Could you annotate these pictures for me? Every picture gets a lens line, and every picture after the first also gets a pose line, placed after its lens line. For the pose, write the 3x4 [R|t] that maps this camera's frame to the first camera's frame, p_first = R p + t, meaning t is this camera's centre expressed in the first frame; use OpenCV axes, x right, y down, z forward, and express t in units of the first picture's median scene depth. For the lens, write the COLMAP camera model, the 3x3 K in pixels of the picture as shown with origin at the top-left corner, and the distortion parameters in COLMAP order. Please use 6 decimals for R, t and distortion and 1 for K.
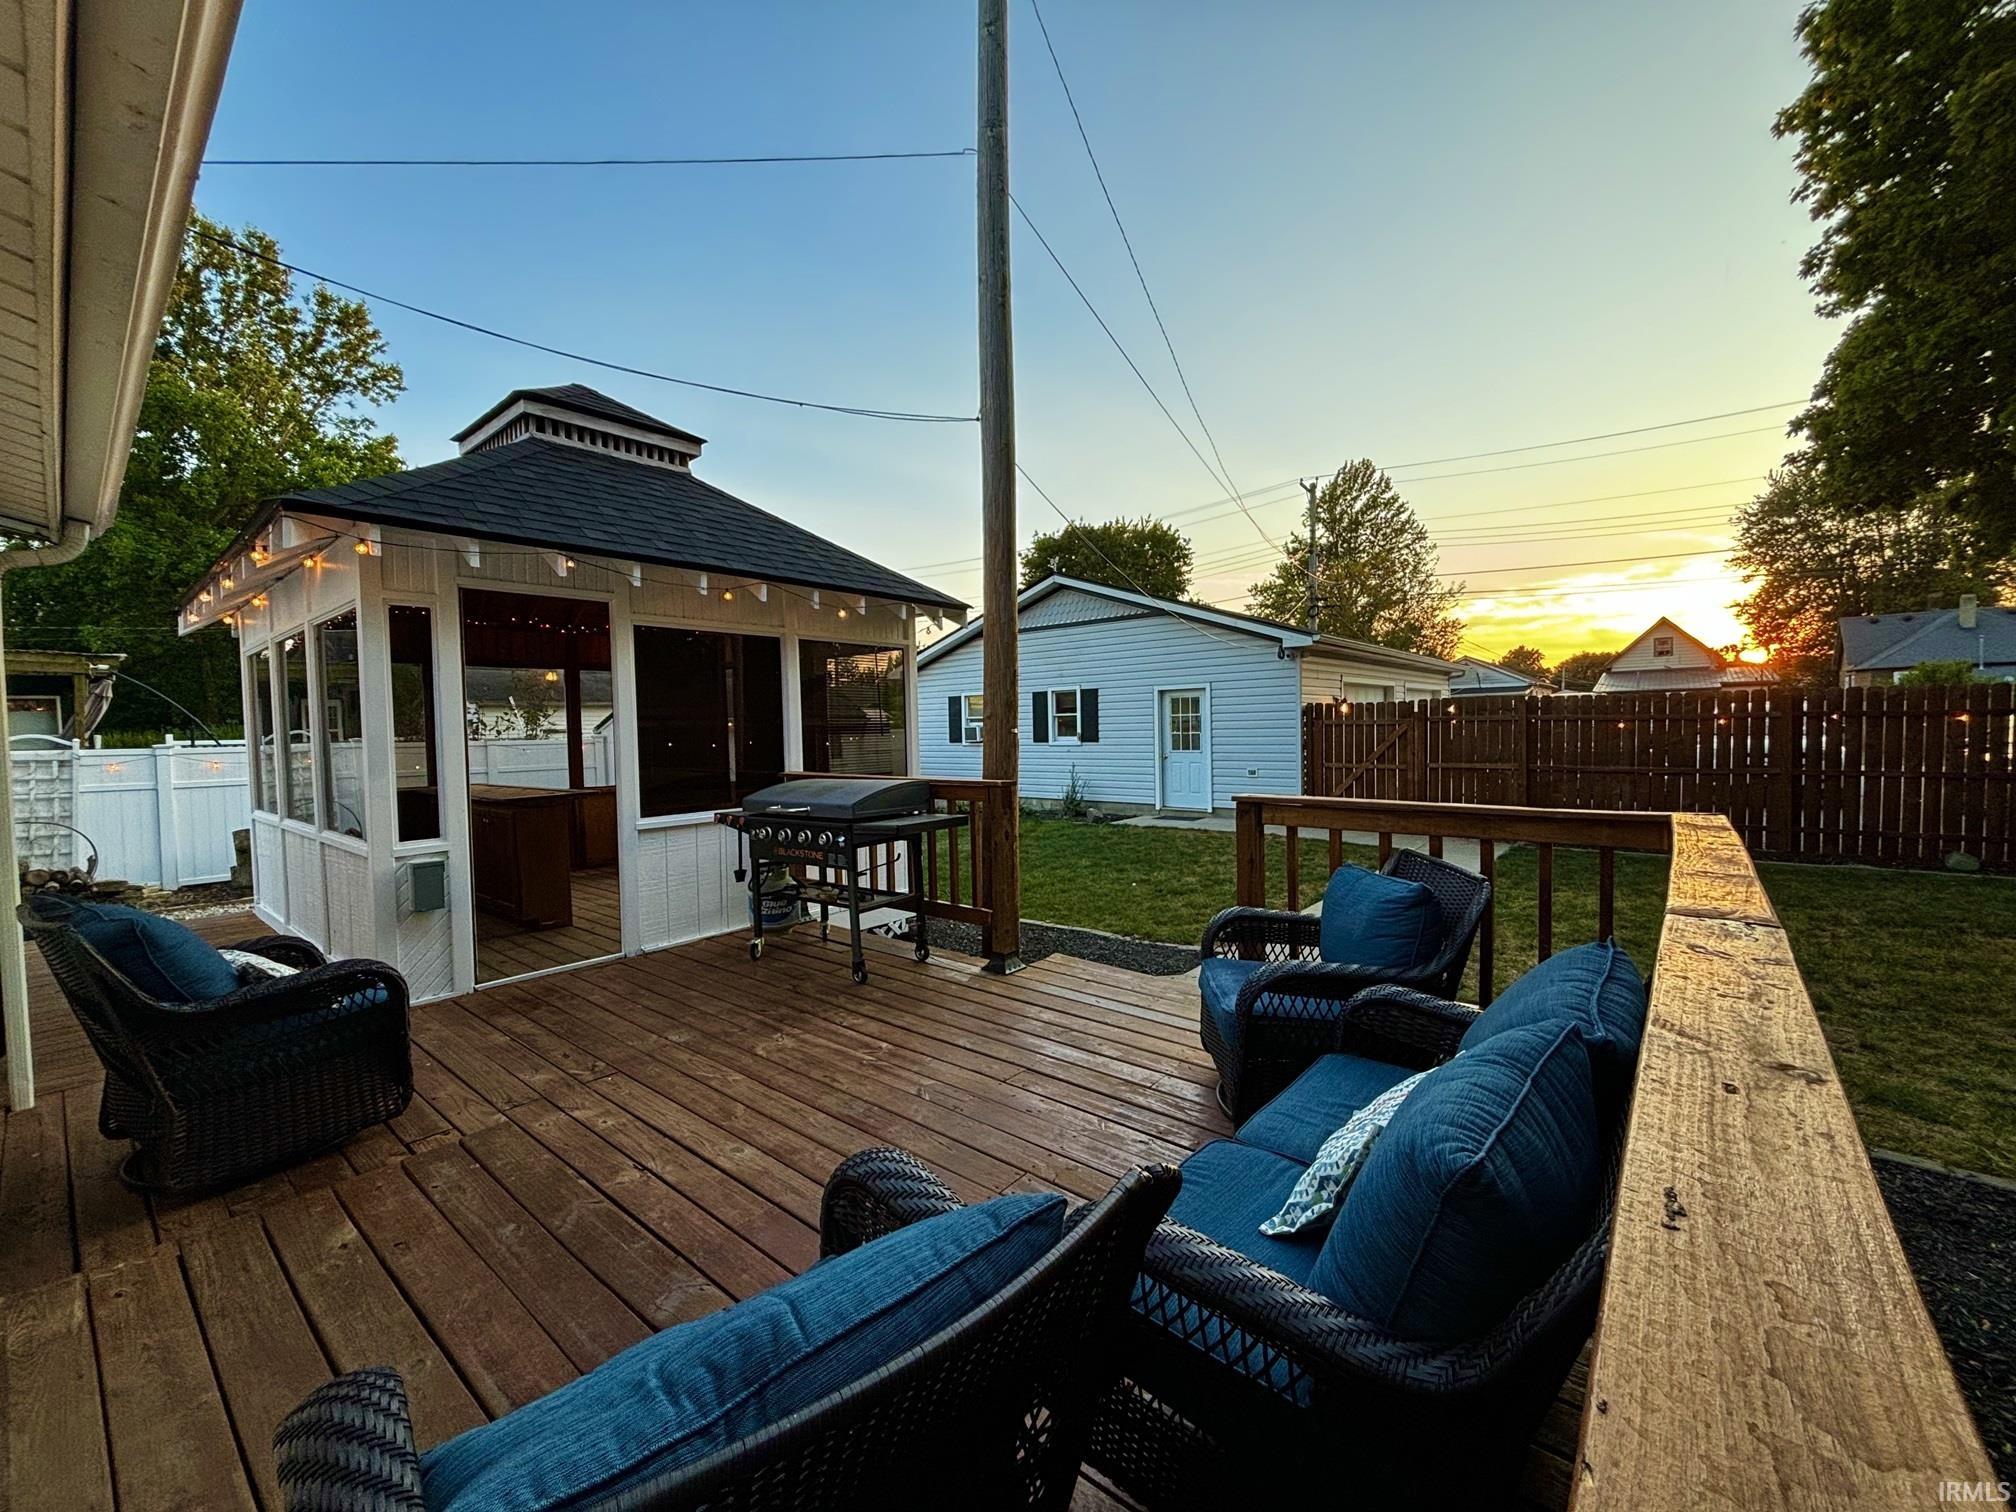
lens RADIAL K [[806.6, 0, 1002.0], [0, 806.6, 751.8], [0, 0, 1]] dist [0.003050, -0.000174]
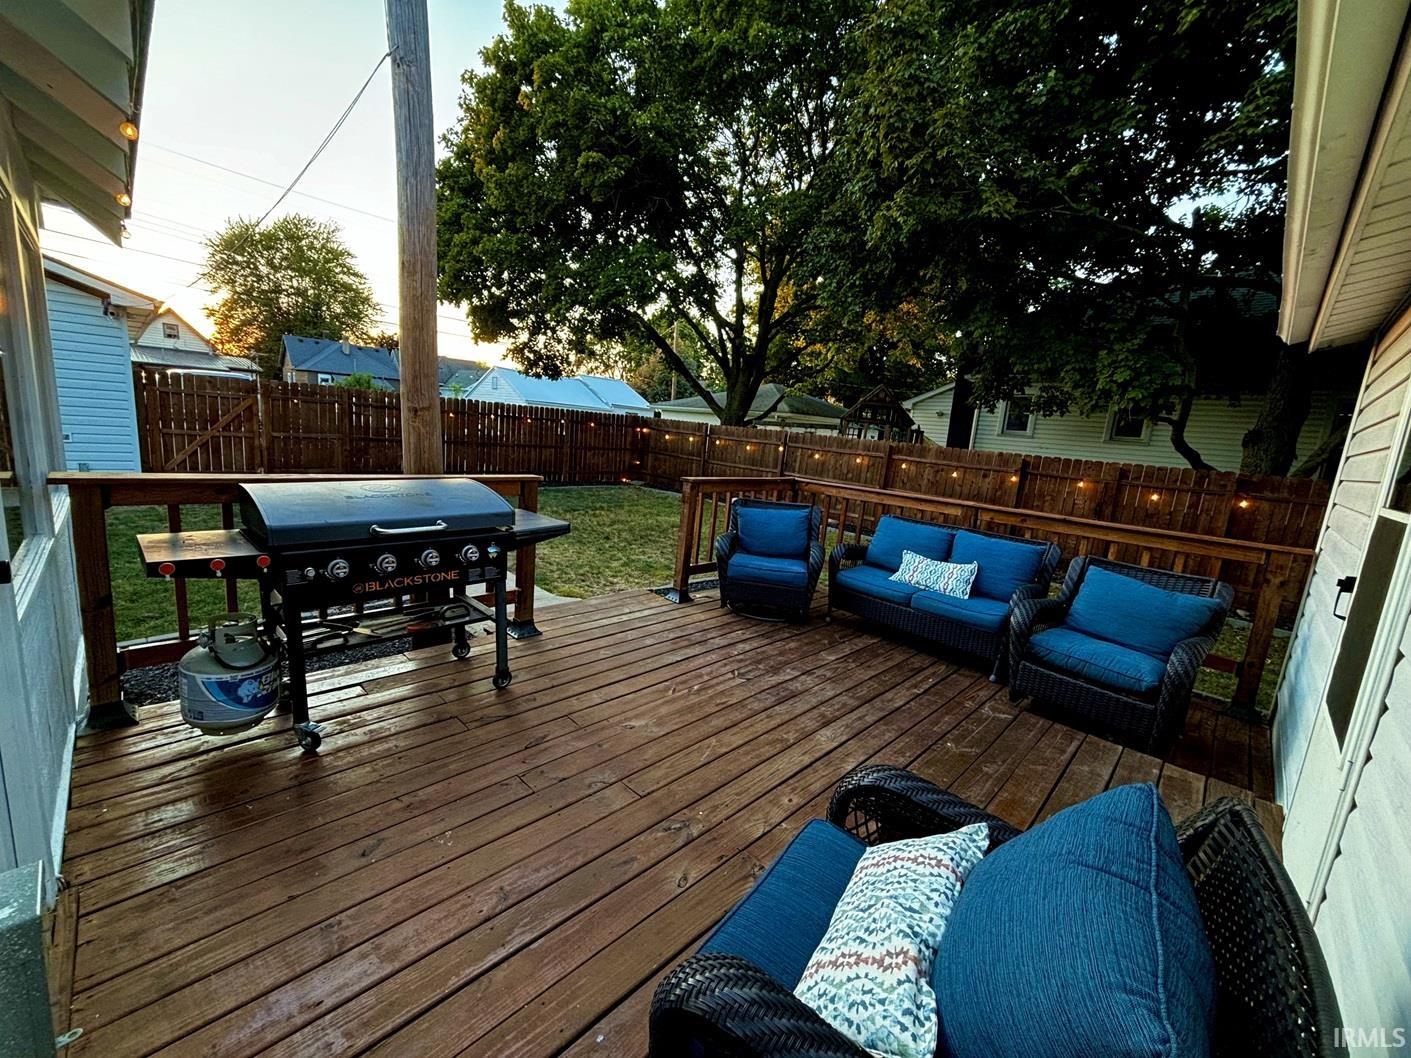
lens RADIAL K [[564.5, 0, 701.3], [0, 564.5, 526.1], [0, 0, 1]] dist [0.003050, -0.000174]
pose [[0.083455, -0.151895, 0.984867, -0.283969], [-0.047895, 0.986561, 0.156214, -0.010724], [-0.995360, -0.060207, 0.075059, 0.250055]]
